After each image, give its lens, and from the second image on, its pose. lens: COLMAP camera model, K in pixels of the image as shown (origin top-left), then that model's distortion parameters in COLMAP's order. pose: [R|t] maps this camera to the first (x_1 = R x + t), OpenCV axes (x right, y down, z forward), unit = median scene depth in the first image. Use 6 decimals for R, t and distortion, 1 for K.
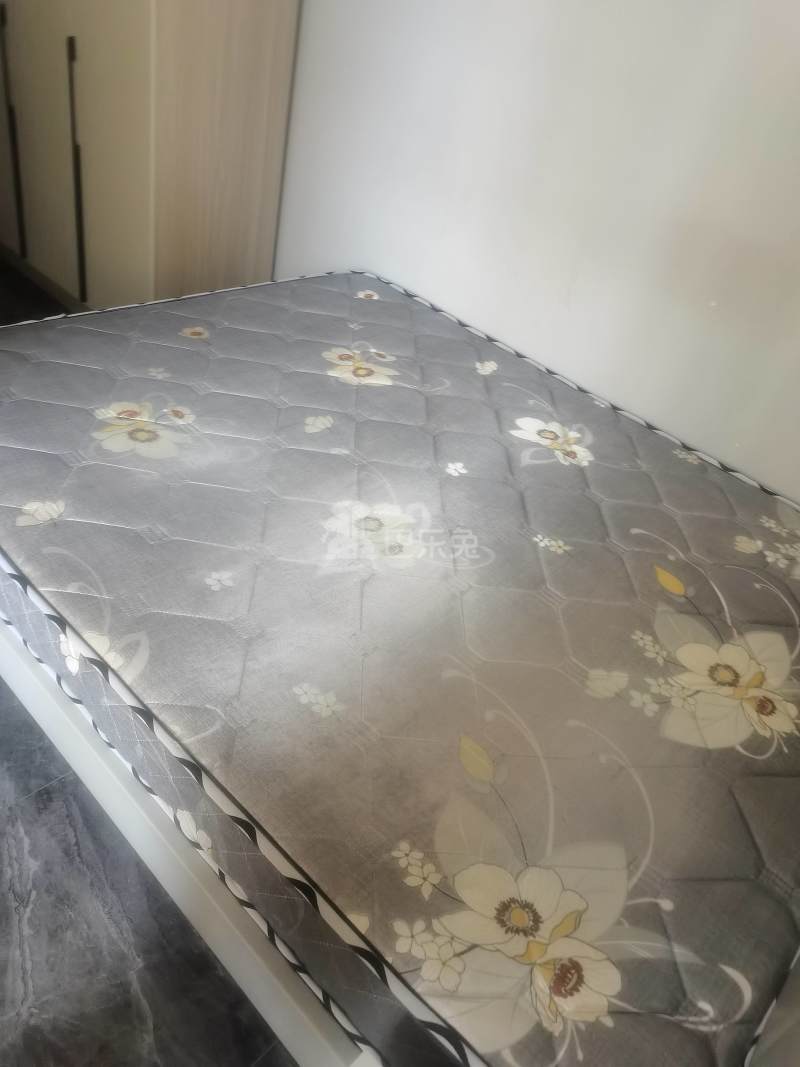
lens RADIAL K [[810.7, 0, 400.0], [0, 810.7, 533.5], [0, 0, 1]] dist [0.031060, -0.006869]
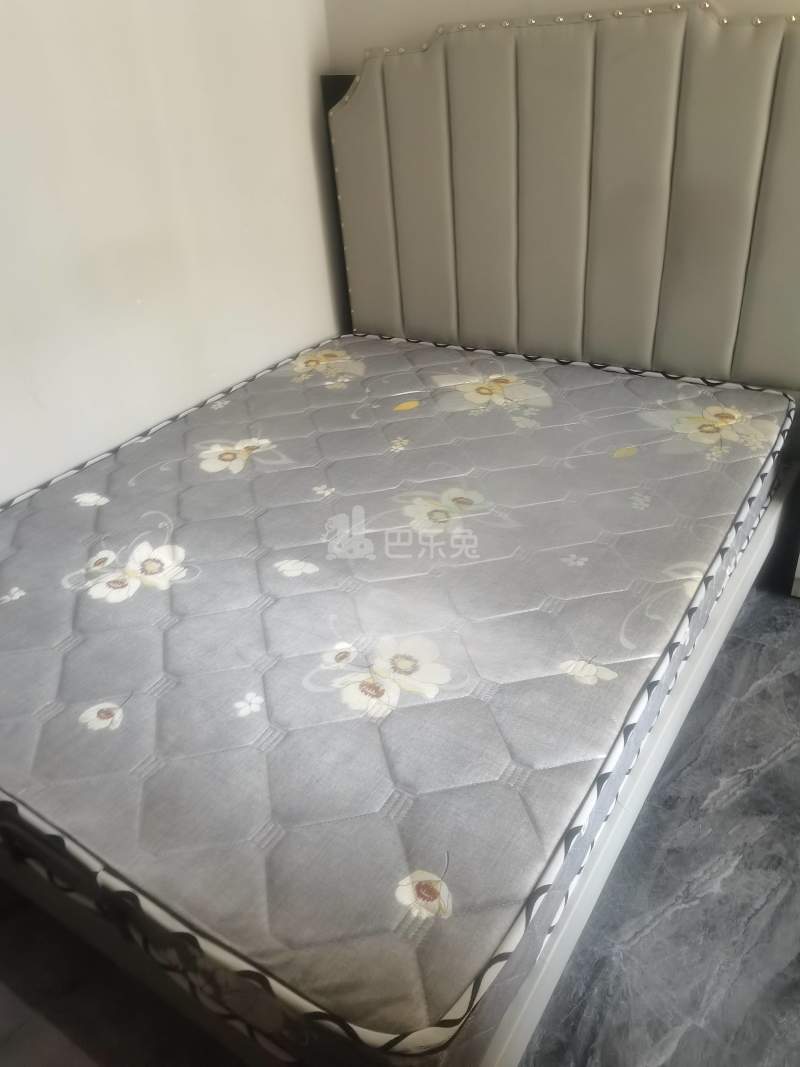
lens RADIAL K [[810.7, 0, 400.0], [0, 810.7, 533.5], [0, 0, 1]] dist [0.031060, -0.006869]
pose [[-0.189866, -0.675949, 0.712070, -1.002166], [0.612519, 0.485264, 0.623970, -0.872061], [-0.767314, 0.554627, 0.321896, 0.781102]]
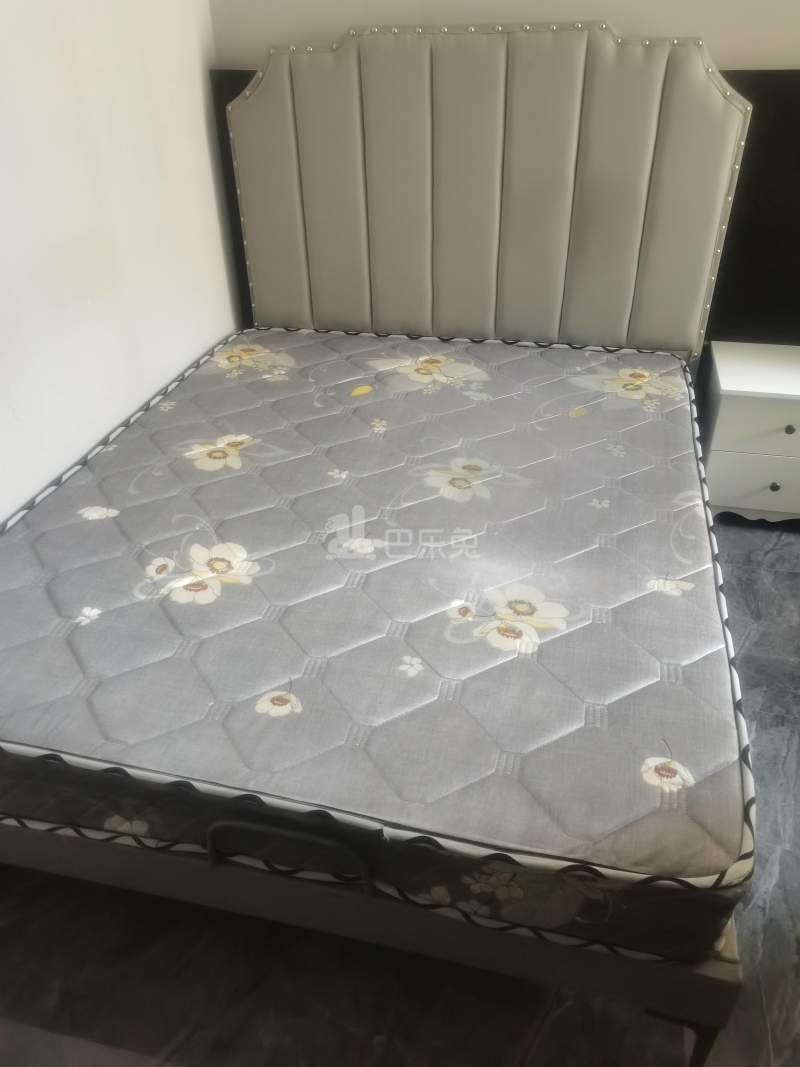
lens RADIAL K [[810.7, 0, 400.0], [0, 810.7, 533.5], [0, 0, 1]] dist [0.031060, -0.006869]
pose [[-0.492336, -0.631167, 0.599360, -0.921093], [0.446666, 0.407807, 0.796356, -1.185662], [-0.747057, 0.659789, 0.081143, 1.168272]]
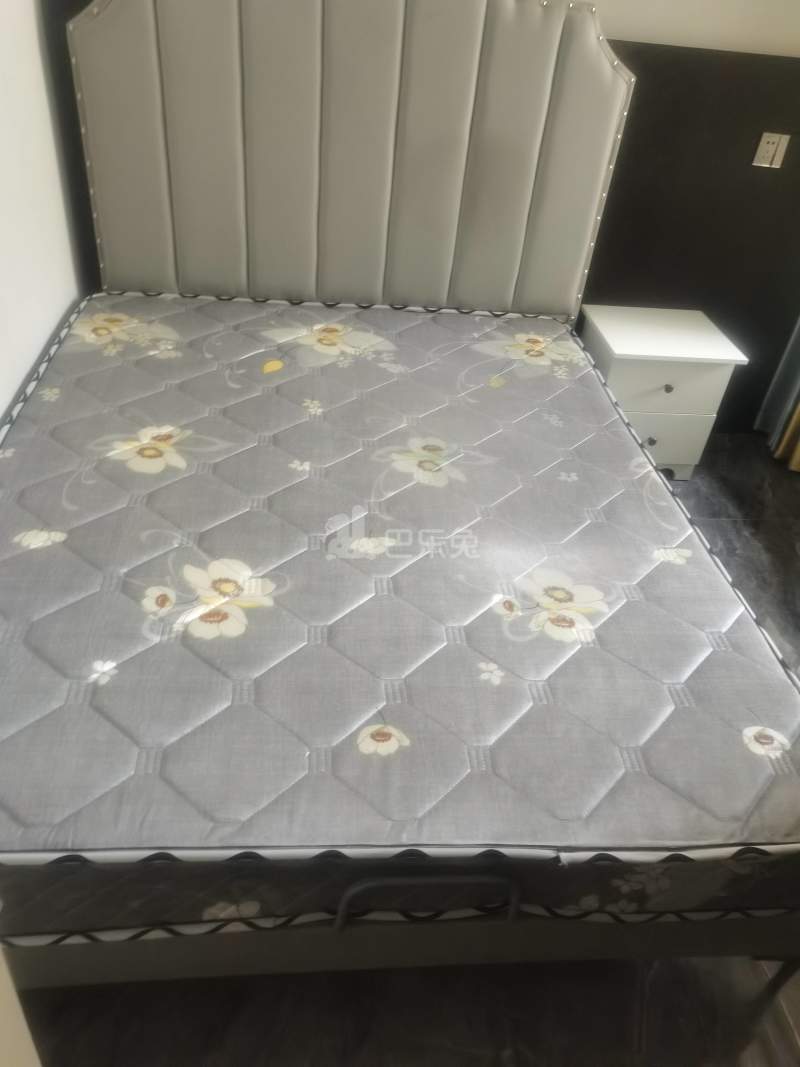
lens RADIAL K [[810.7, 0, 400.0], [0, 810.7, 533.5], [0, 0, 1]] dist [0.031060, -0.006869]
pose [[-0.710661, -0.605756, 0.357800, -0.579093], [0.194548, 0.319537, 0.927387, -1.284037], [-0.676100, 0.728667, -0.109234, 1.417920]]
